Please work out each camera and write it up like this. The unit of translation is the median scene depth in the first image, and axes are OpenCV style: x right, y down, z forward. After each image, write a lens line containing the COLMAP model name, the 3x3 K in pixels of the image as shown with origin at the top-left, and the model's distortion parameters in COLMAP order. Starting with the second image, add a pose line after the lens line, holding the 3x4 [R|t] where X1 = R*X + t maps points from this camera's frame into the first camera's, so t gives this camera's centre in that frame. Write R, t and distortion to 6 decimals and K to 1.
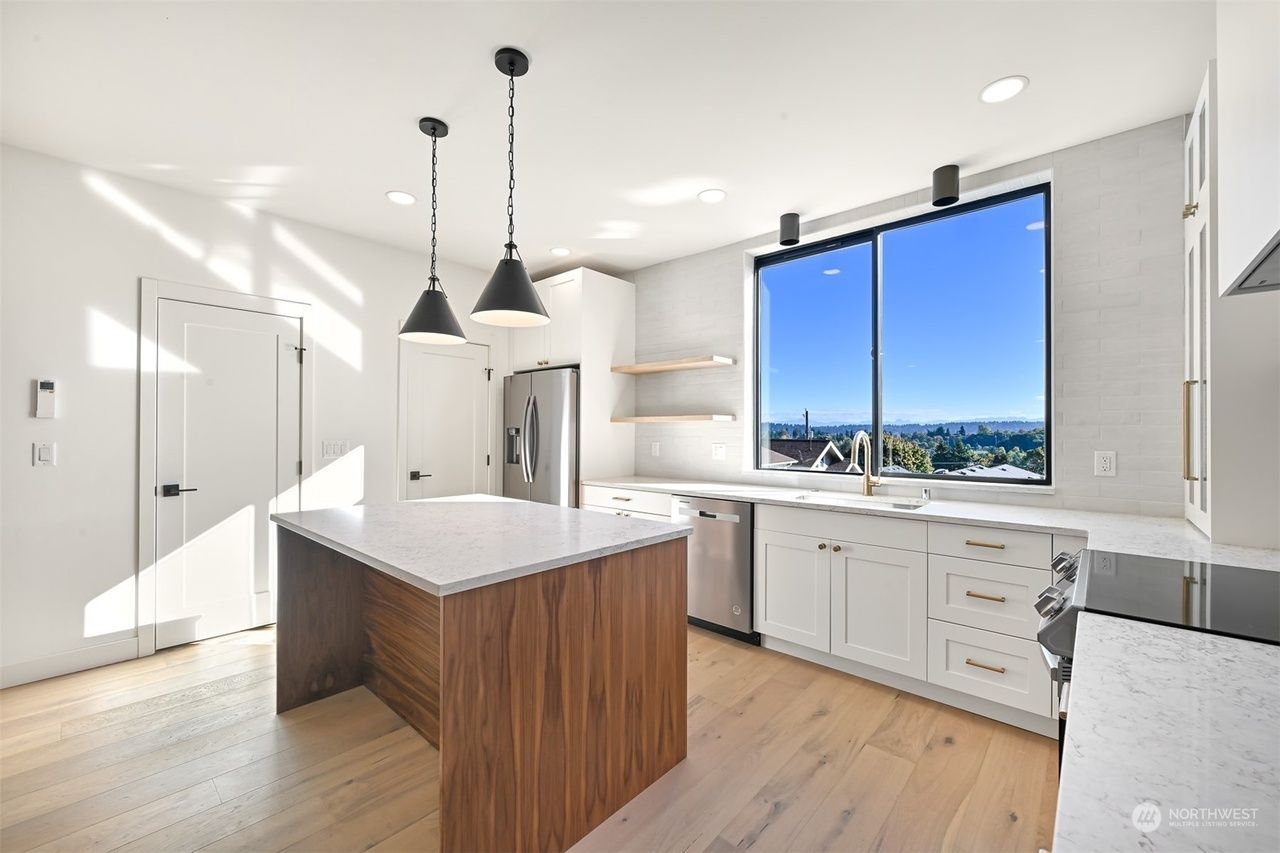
lens RADIAL K [[510.1, 0, 641.9], [0, 510.1, 430.3], [0, 0, 1]] dist [-0.001834, -0.000181]
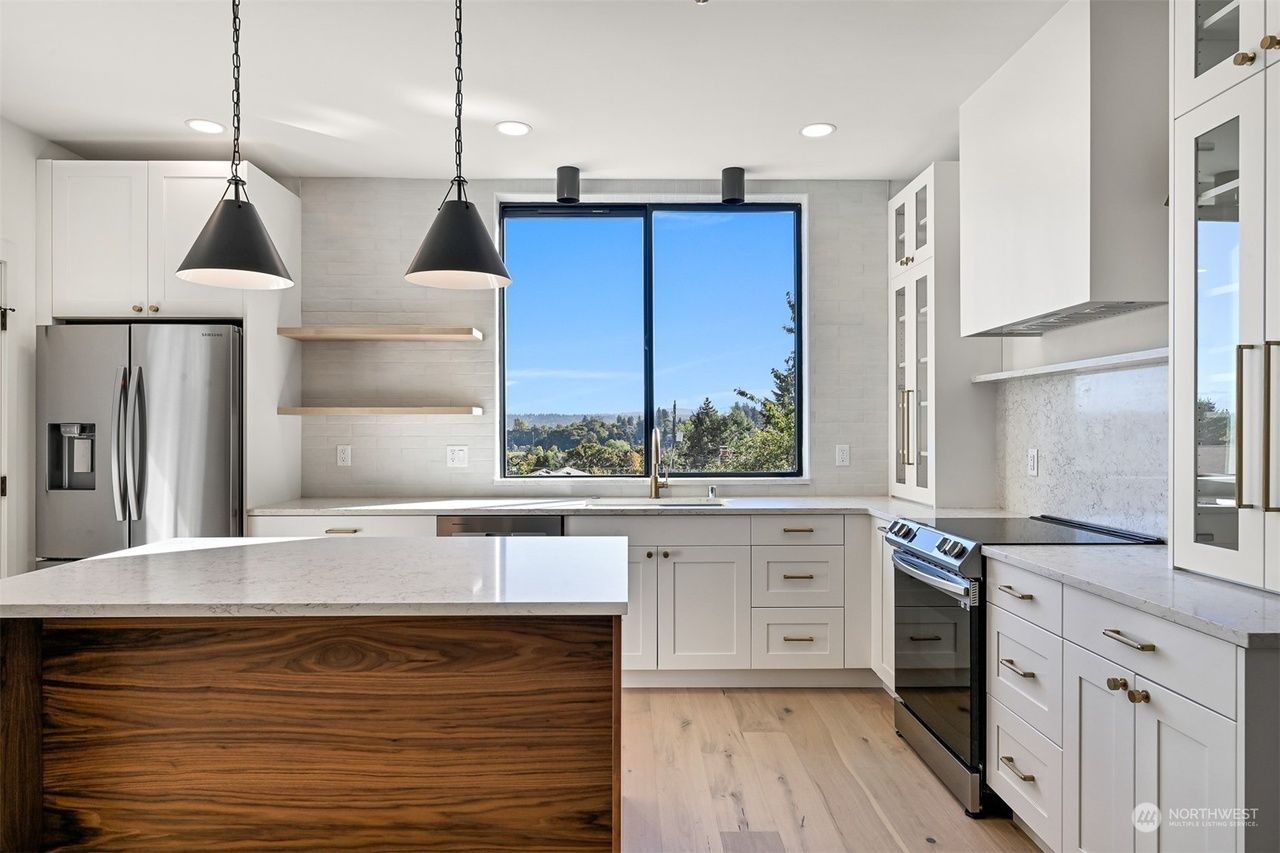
lens RADIAL K [[777.9, 0, 639.2], [0, 777.9, 430.3], [0, 0, 1]] dist [-0.002129, -0.000204]
pose [[0.736469, -0.004857, 0.676454, -0.490456], [0.000555, 0.999978, 0.006576, -0.003597], [-0.676471, -0.004468, 0.736456, -0.009716]]
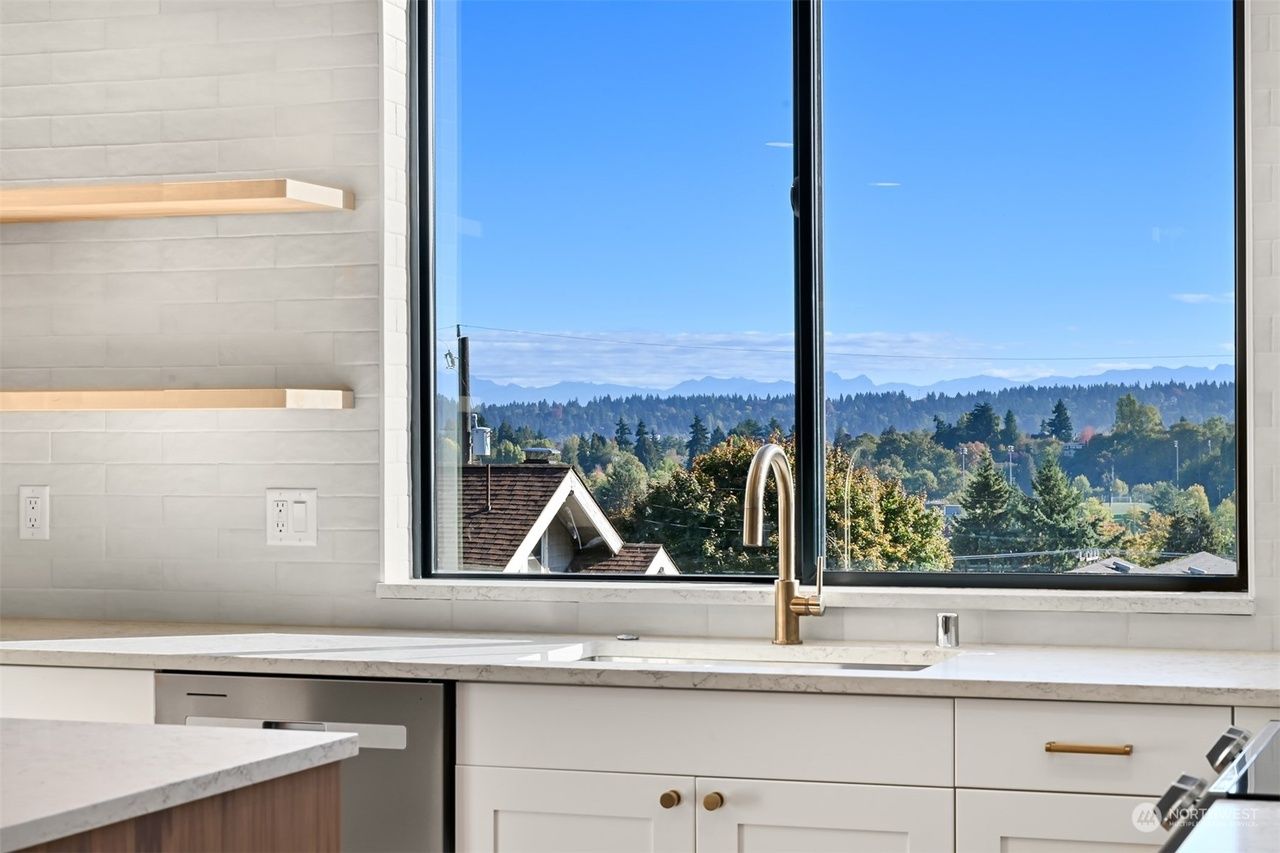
lens RADIAL K [[2428.3, 0, 640.0], [0, 2428.3, 426.5], [0, 0, 1]] dist [0.005824, -0.065965]
pose [[0.925054, -0.004356, 0.379812, -0.208375], [0.003811, 0.999990, 0.002187, -0.012177], [-0.379818, -0.000576, 0.925061, -0.353914]]
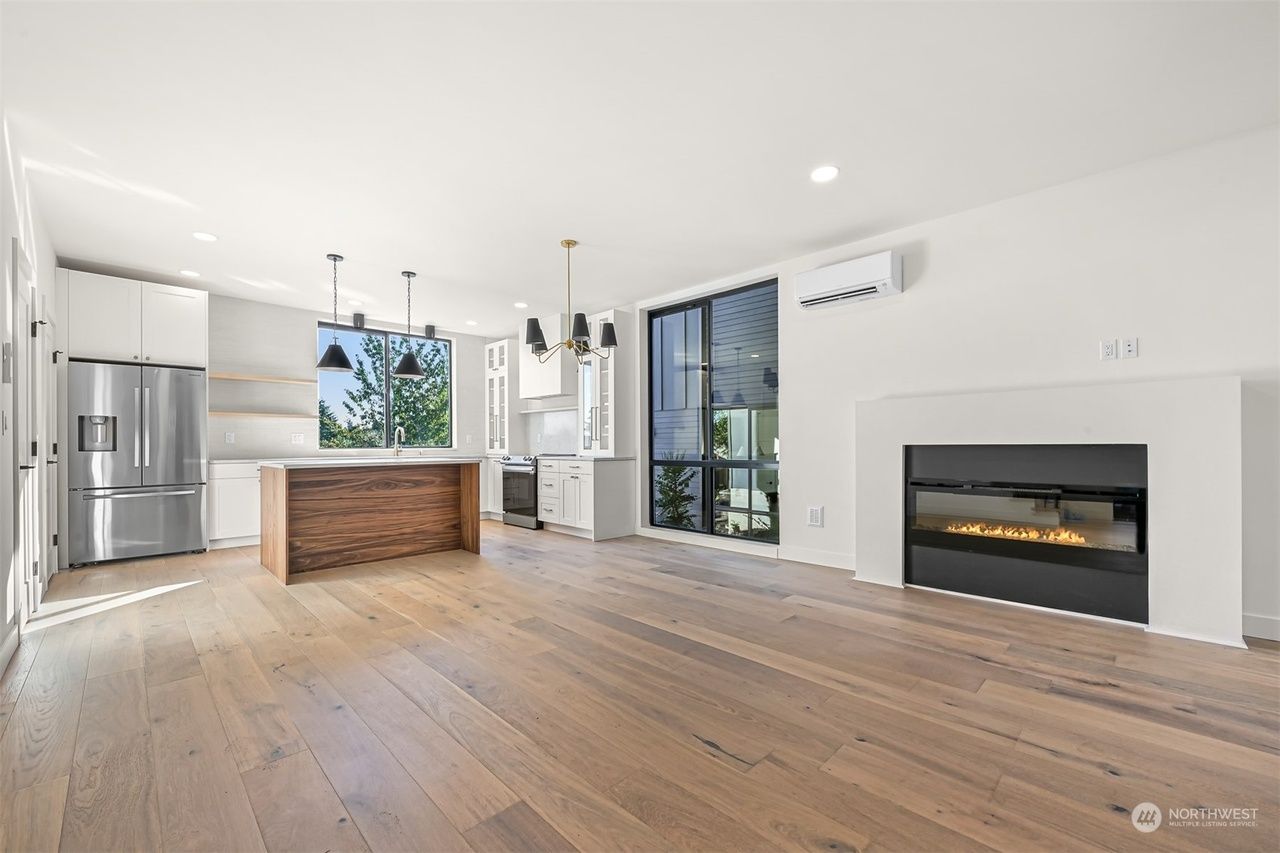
lens RADIAL K [[516.6, 0, 638.5], [0, 516.6, 440.9], [0, 0, 1]] dist [0.000145, -0.000079]
pose [[0.060693, 0.003344, 0.998151, -1.609930], [0.000551, 0.999994, -0.003383, 0.064571], [-0.998156, 0.000755, 0.060691, -0.166960]]
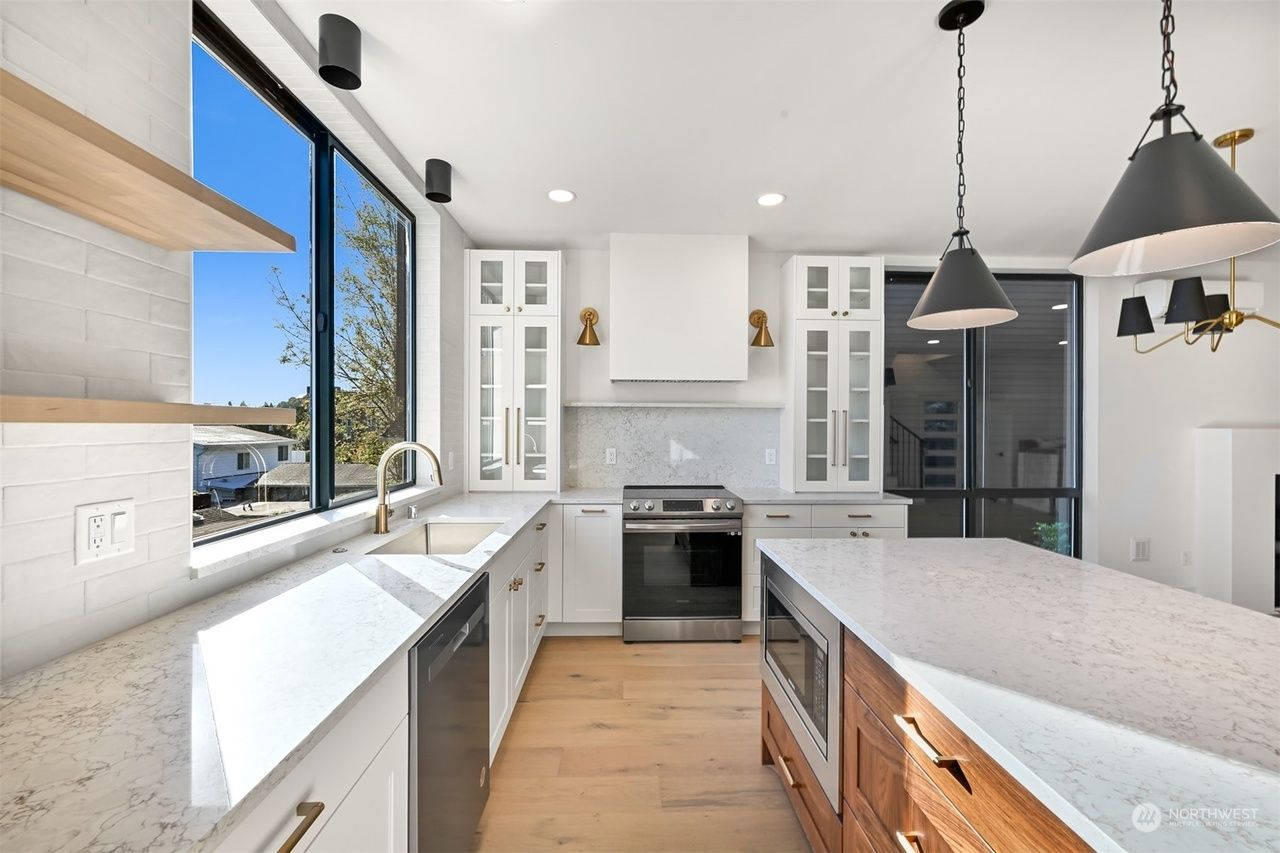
lens RADIAL K [[513.5, 0, 640.0], [0, 513.5, 426.5], [0, 0, 1]] dist [-0.000243, -0.000042]
pose [[-0.688514, -0.007568, 0.725183, -0.299245], [-0.011464, 0.999934, -0.000450, -0.022111], [-0.725132, -0.008623, -0.688556, 1.154000]]
